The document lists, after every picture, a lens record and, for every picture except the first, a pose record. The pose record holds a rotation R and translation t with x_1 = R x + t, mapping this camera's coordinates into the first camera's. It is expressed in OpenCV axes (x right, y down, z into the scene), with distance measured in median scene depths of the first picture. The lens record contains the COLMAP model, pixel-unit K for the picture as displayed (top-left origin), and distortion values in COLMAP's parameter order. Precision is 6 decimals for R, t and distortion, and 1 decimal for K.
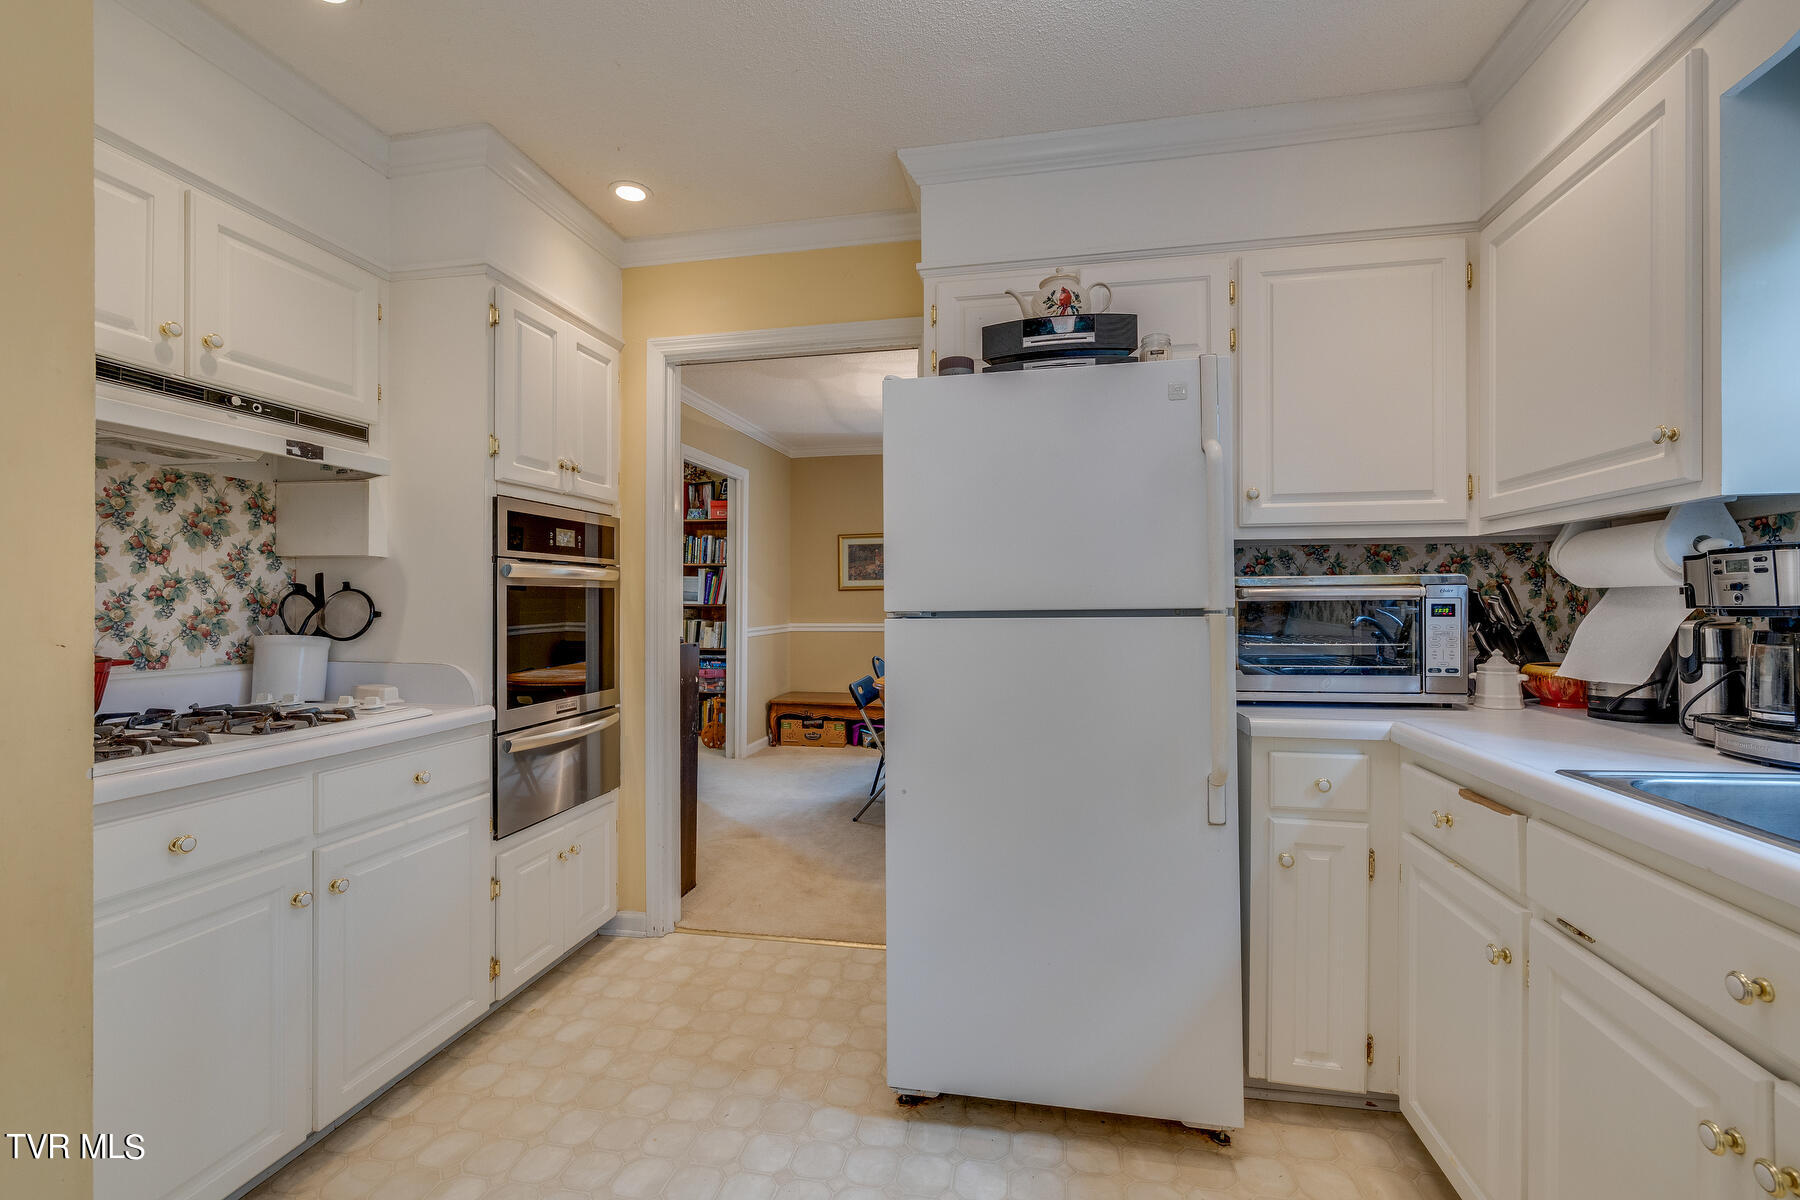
lens RADIAL K [[757.9, 0, 912.1], [0, 757.9, 599.2], [0, 0, 1]] dist [0.005535, -0.000795]
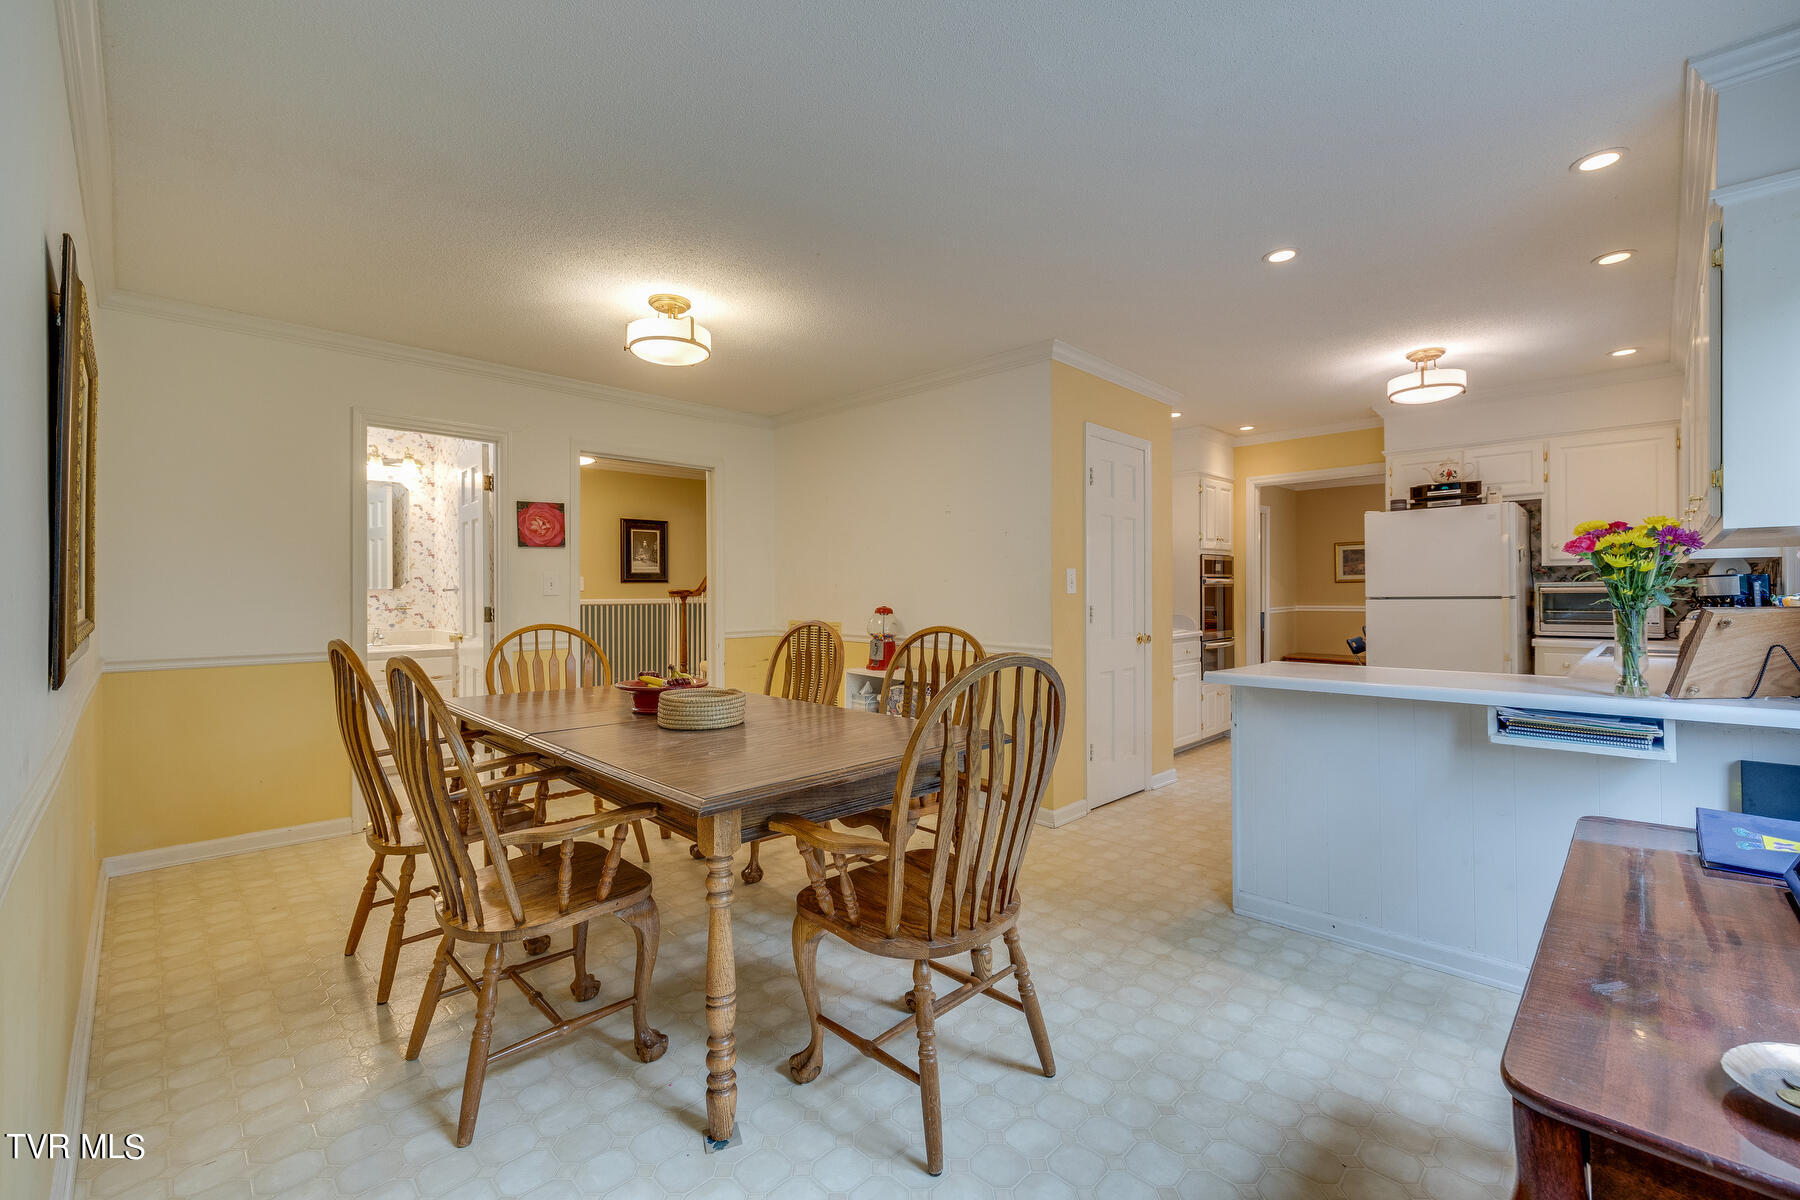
lens RADIAL K [[757.9, 0, 913.9], [0, 757.9, 595.7], [0, 0, 1]] dist [0.005535, -0.000795]
pose [[0.840546, -0.001673, -0.541738, 0.062165], [0.011013, 0.999841, 0.014001, -0.036719], [0.541629, -0.017735, 0.840431, -1.827095]]
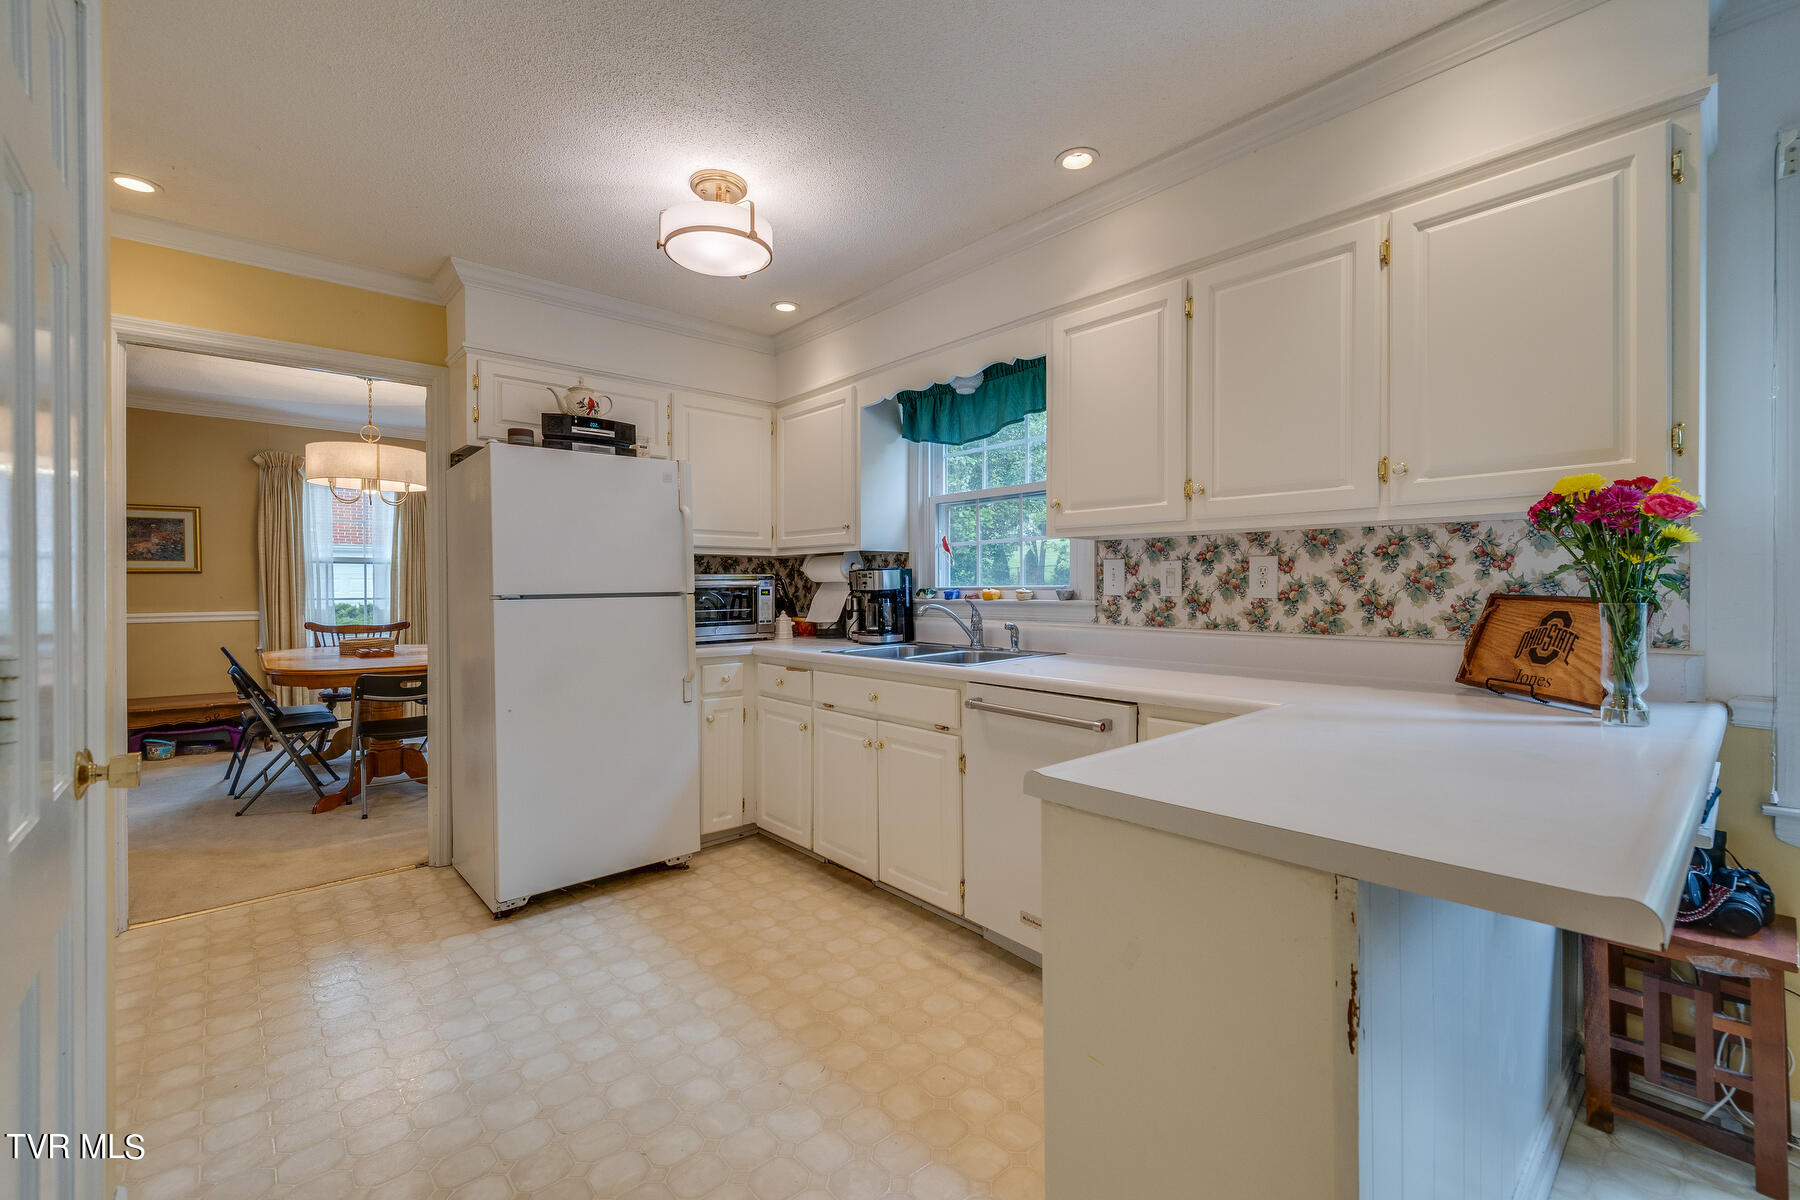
lens RADIAL K [[757.9, 0, 899.1], [0, 757.9, 588.8], [0, 0, 1]] dist [0.005535, -0.000795]
pose [[0.611383, -0.002350, 0.791331, -0.596374], [-0.003021, 0.999981, 0.005304, -0.006095], [-0.791329, -0.005634, 0.611365, -0.460787]]
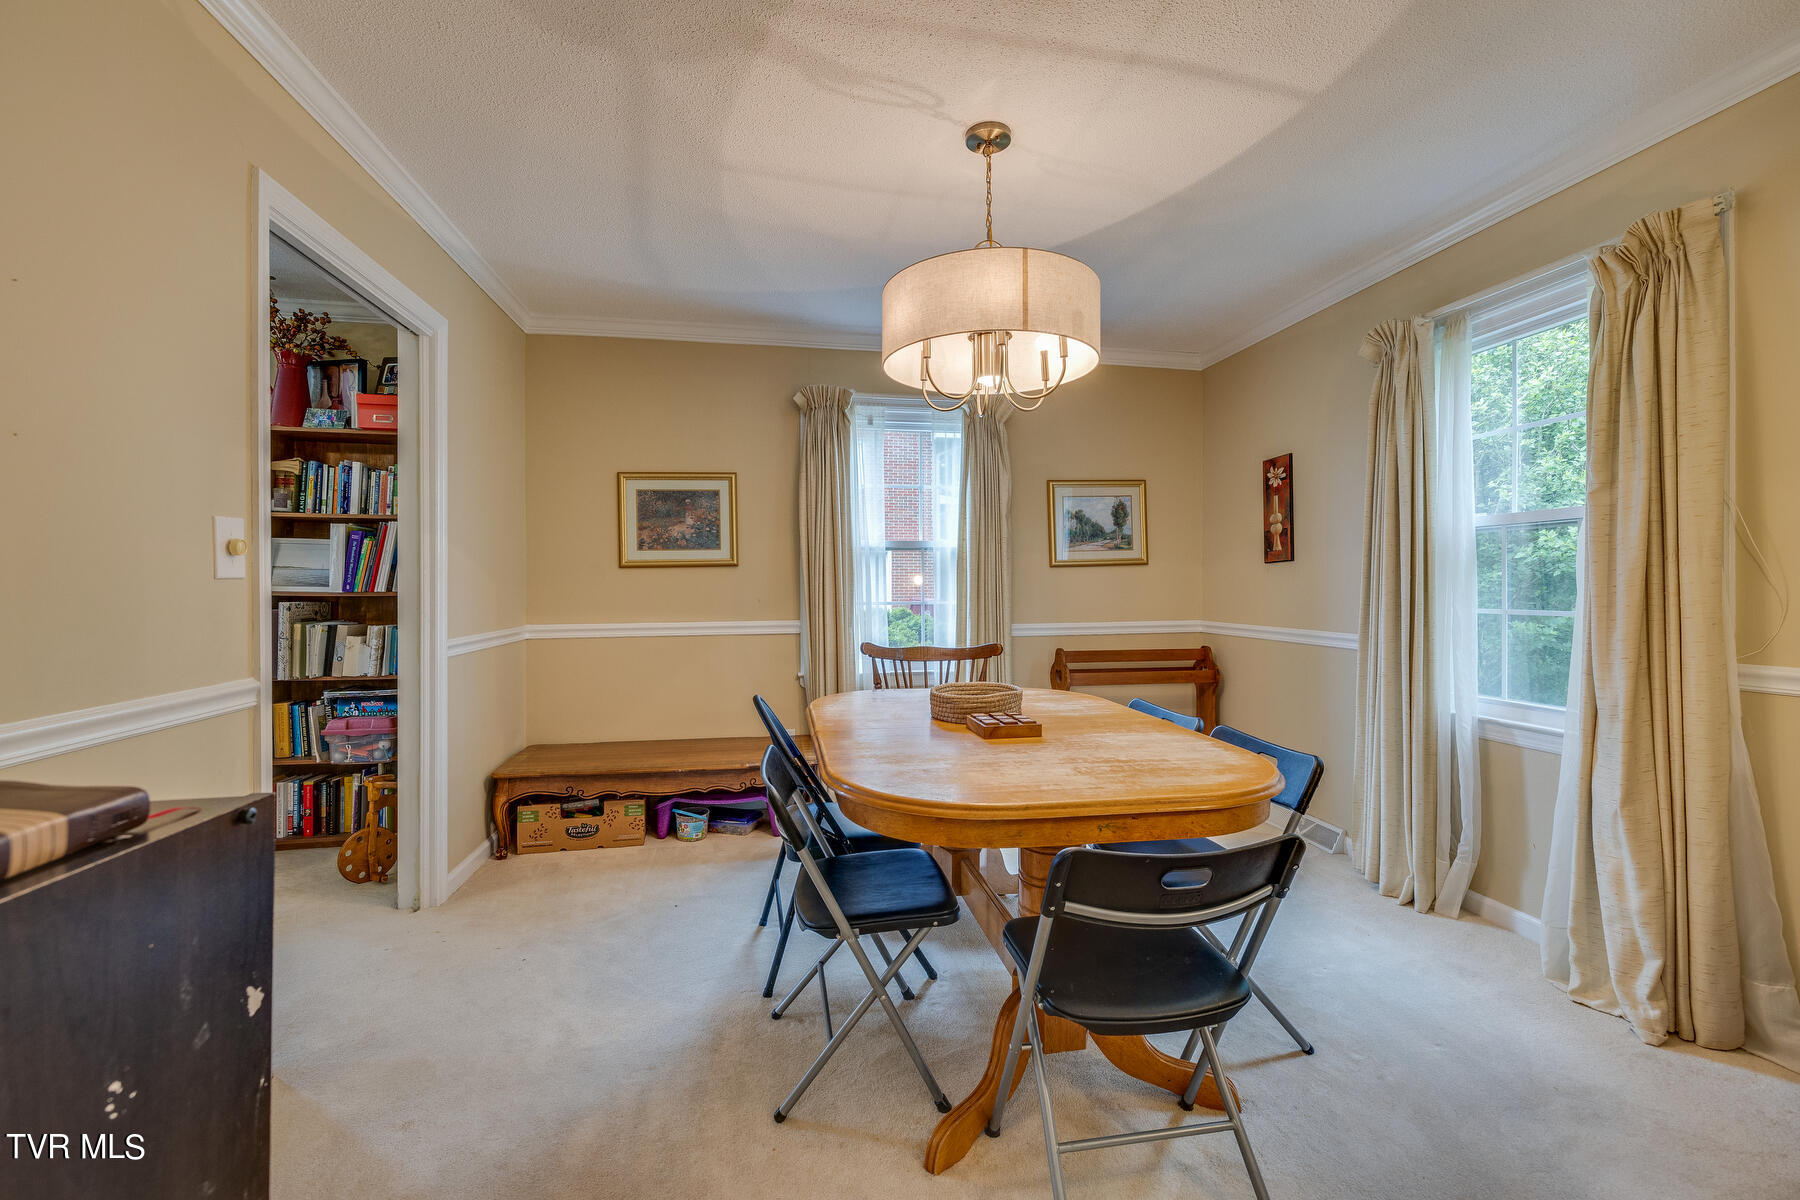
lens RADIAL K [[757.9, 0, 901.4], [0, 757.9, 592.6], [0, 0, 1]] dist [0.005535, -0.000795]
pose [[0.935794, -0.005291, 0.352509, -0.287794], [0.002646, 0.999965, 0.007984, 0.010914], [-0.352539, -0.006539, 0.935774, 1.081052]]
